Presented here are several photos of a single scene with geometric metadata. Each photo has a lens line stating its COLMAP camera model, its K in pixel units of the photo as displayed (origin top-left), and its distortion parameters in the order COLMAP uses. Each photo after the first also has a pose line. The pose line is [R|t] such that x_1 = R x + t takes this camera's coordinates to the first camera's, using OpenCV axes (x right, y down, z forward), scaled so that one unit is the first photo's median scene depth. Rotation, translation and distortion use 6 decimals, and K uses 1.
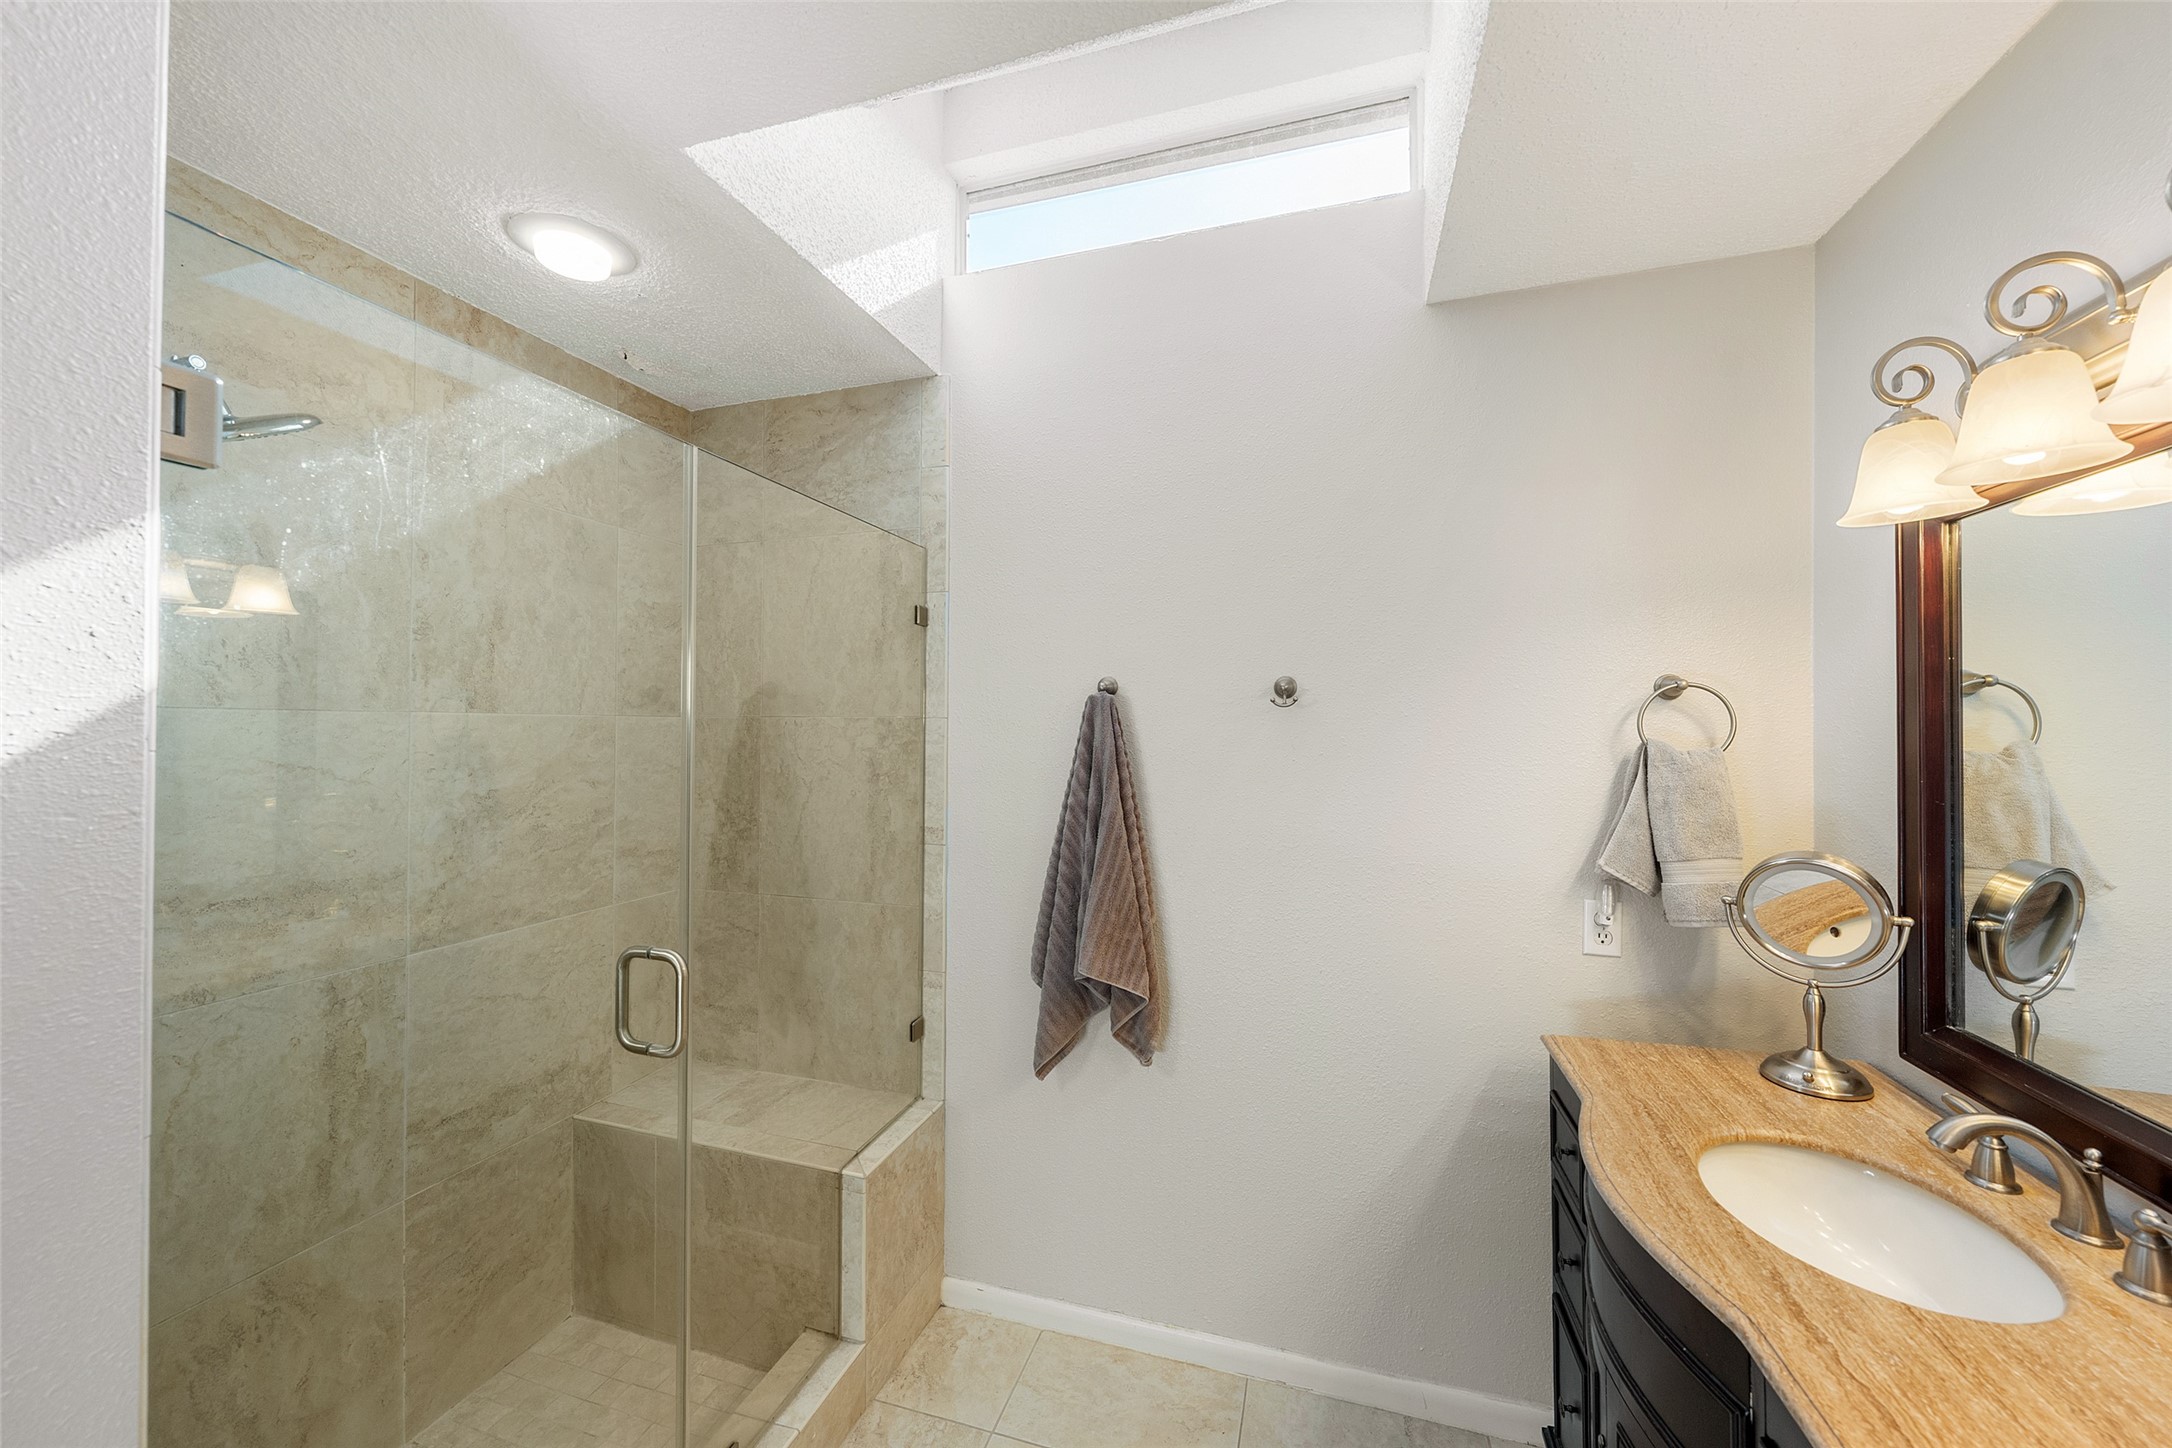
lens RADIAL K [[762.4, 0, 1086.0], [0, 762.4, 724.0], [0, 0, 1]] dist [-0.002596, -0.000083]
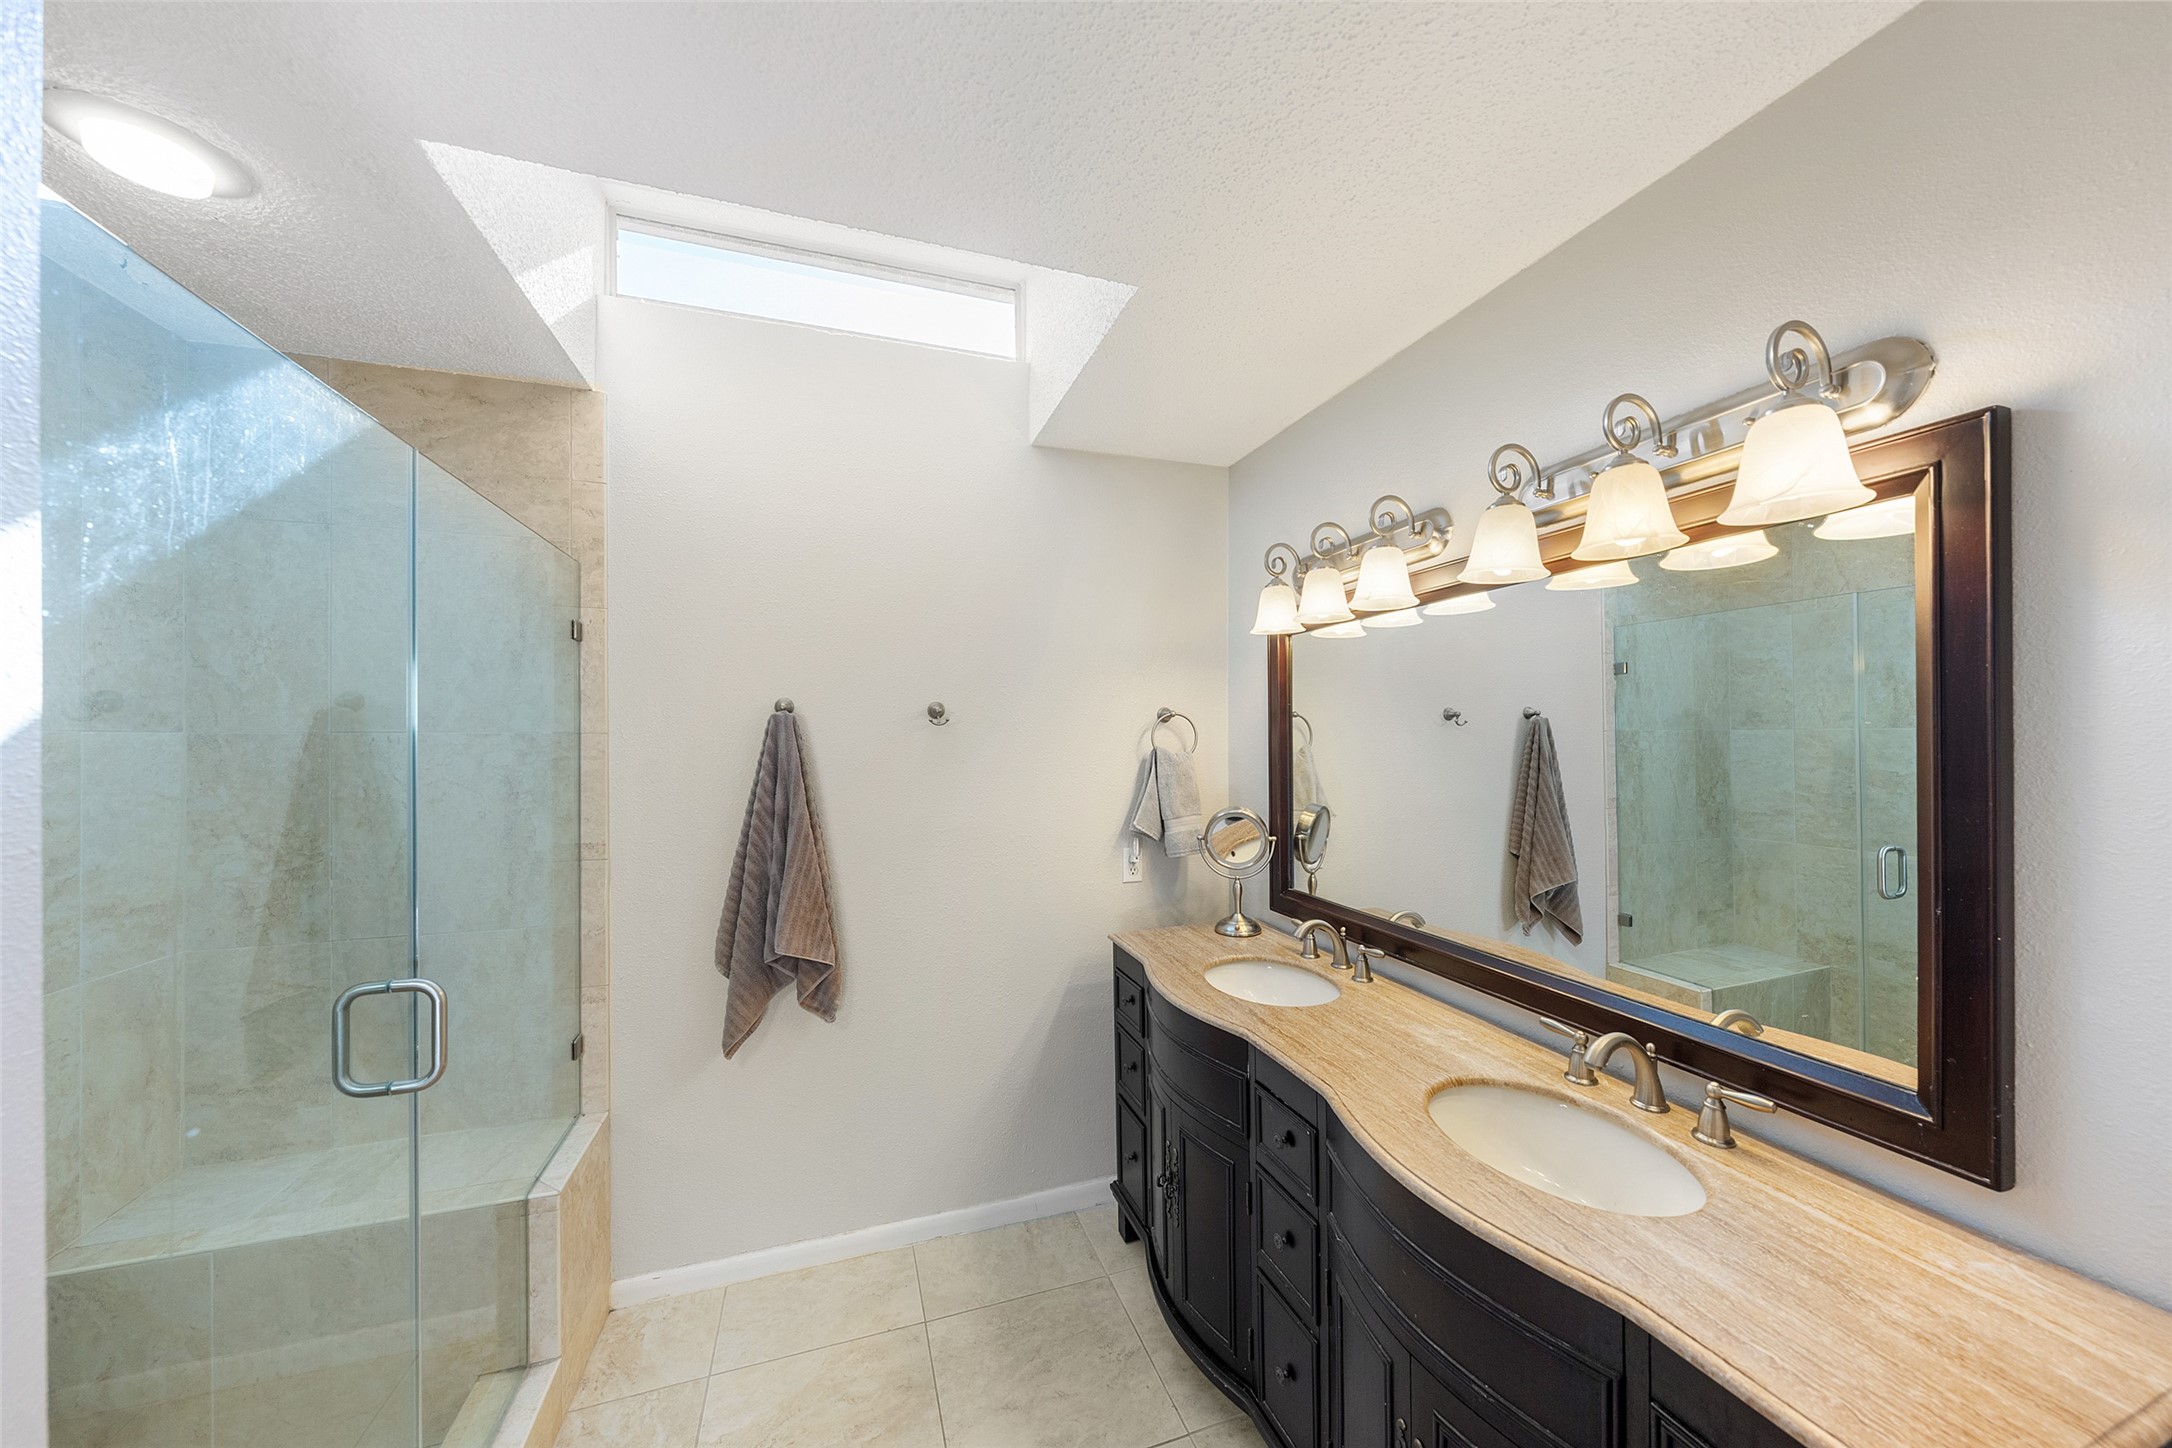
lens RADIAL K [[709.3, 0, 1035.8], [0, 709.3, 738.7], [0, 0, 1]] dist [-0.001246, -0.000094]
pose [[0.837506, -0.005995, 0.546396, -0.270851], [0.003393, 0.999978, 0.005771, -0.005827], [-0.546418, -0.002979, 0.837507, -0.120913]]
